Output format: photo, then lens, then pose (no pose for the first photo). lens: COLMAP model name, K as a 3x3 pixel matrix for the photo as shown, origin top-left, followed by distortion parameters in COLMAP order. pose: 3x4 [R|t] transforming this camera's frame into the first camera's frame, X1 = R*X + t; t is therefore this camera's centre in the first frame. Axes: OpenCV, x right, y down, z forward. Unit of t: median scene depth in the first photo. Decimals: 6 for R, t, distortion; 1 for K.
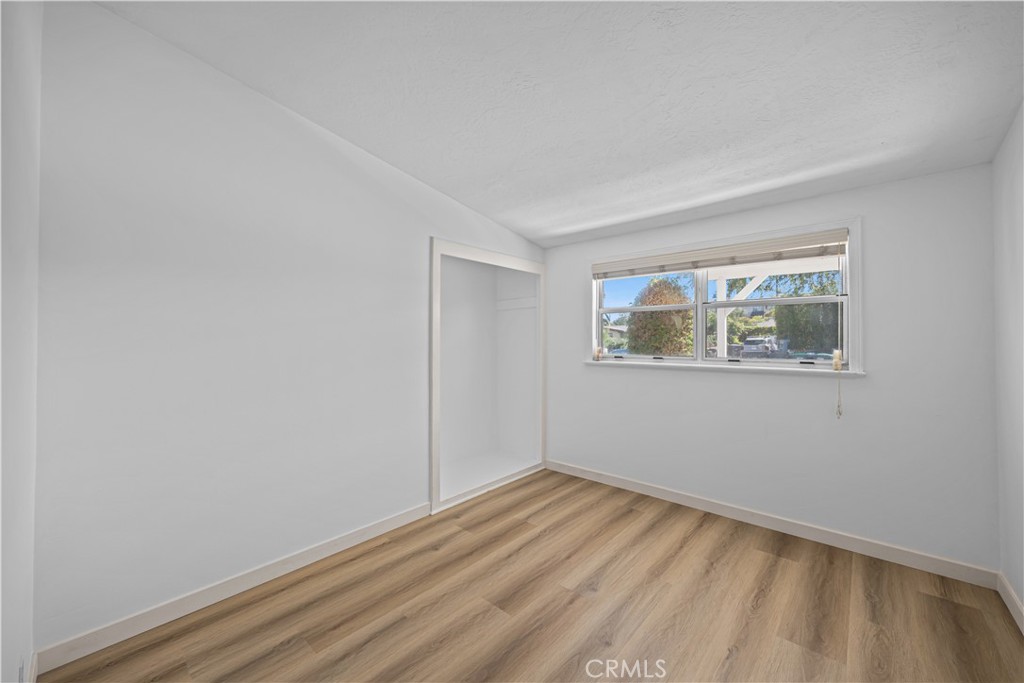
lens RADIAL K [[396.0, 0, 505.4], [0, 396.0, 336.9], [0, 0, 1]] dist [0.000315, 0.000072]
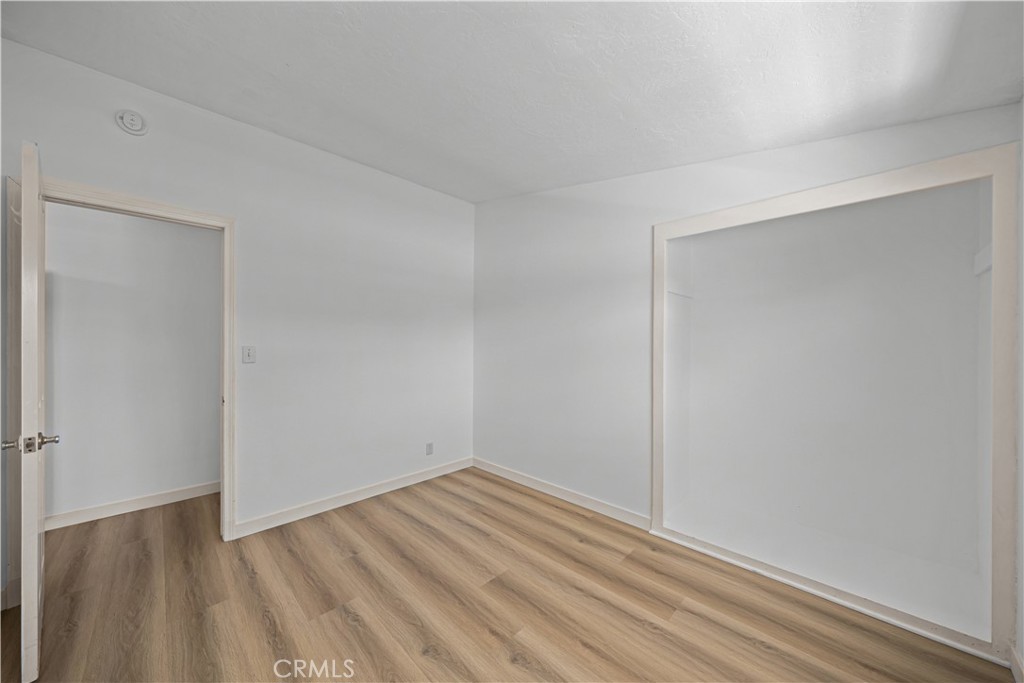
lens RADIAL K [[355.3, 0, 507.0], [0, 355.3, 341.5], [0, 0, 1]] dist [-0.001757, -0.000181]
pose [[-0.048979, 0.000349, -0.998800, 0.896595], [0.011158, 0.999938, -0.000197, 0.009338], [0.998737, -0.011155, -0.048980, 0.998457]]
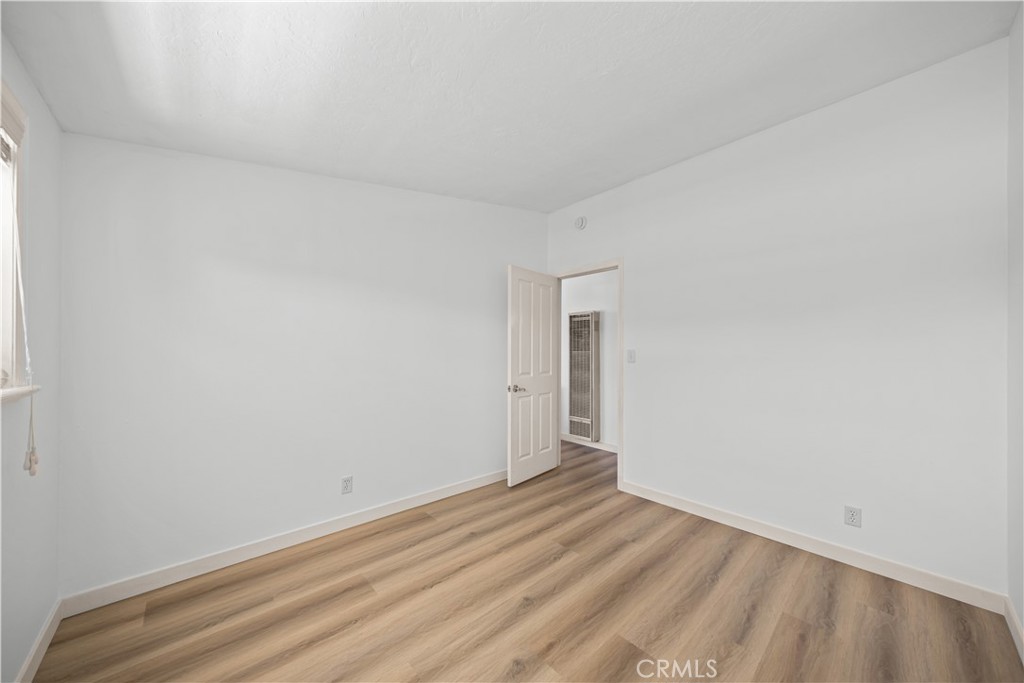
lens RADIAL K [[355.3, 0, 507.0], [0, 355.3, 341.5], [0, 0, 1]] dist [-0.001757, -0.000181]
pose [[-0.995598, -0.000594, 0.093729, 0.174368], [-0.004373, 0.999185, -0.040119, 0.046442], [-0.093629, -0.040352, -0.994789, 1.658062]]
